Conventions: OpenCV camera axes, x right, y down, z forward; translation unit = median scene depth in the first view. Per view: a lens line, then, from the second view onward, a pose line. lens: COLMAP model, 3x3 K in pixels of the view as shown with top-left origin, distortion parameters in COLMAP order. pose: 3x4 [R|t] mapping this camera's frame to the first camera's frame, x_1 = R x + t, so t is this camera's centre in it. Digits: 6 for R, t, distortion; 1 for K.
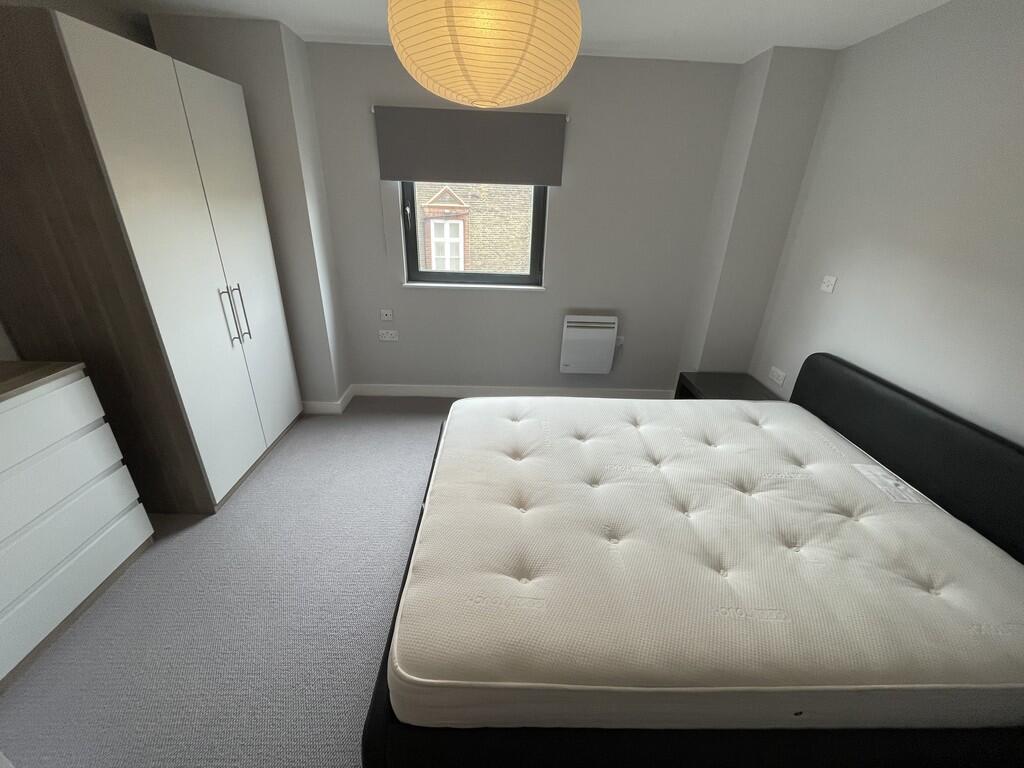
lens RADIAL K [[408.0, 0, 512.5], [0, 408.0, 384.9], [0, 0, 1]] dist [-0.002609, -0.000468]
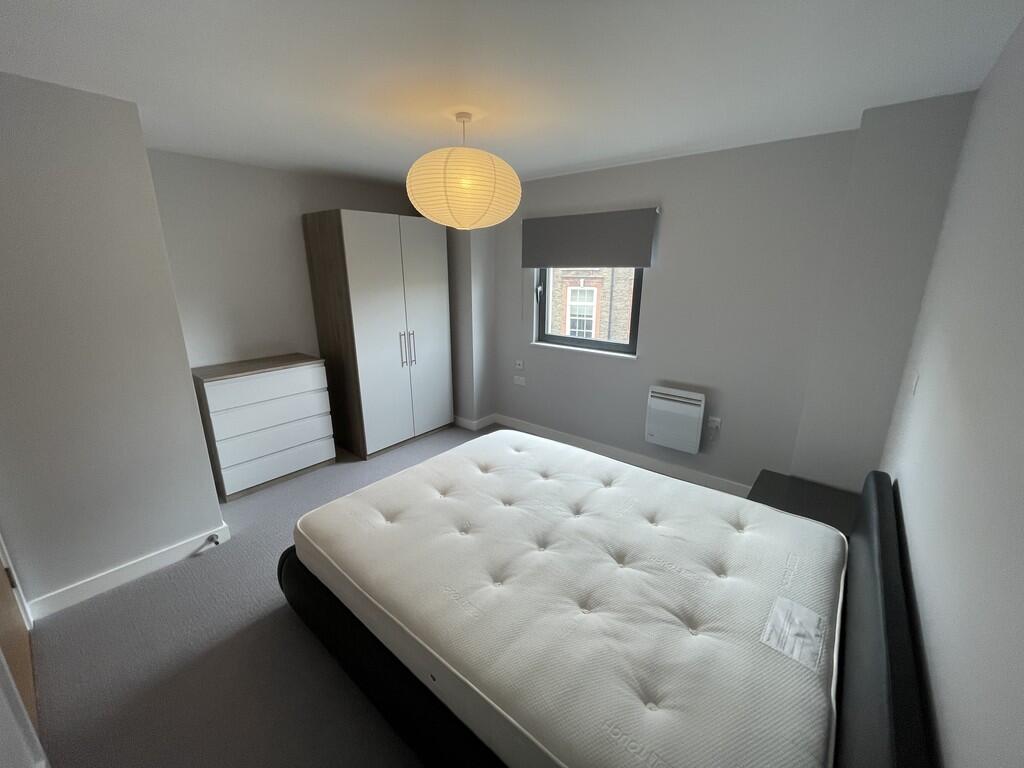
lens RADIAL K [[408.0, 0, 512.5], [0, 408.0, 384.9], [0, 0, 1]] dist [-0.002609, -0.000468]
pose [[0.758762, 0.147351, -0.634482, 0.559499], [-0.250359, 0.965225, -0.075236, -0.006774], [0.601332, 0.215934, 0.769267, 0.000457]]
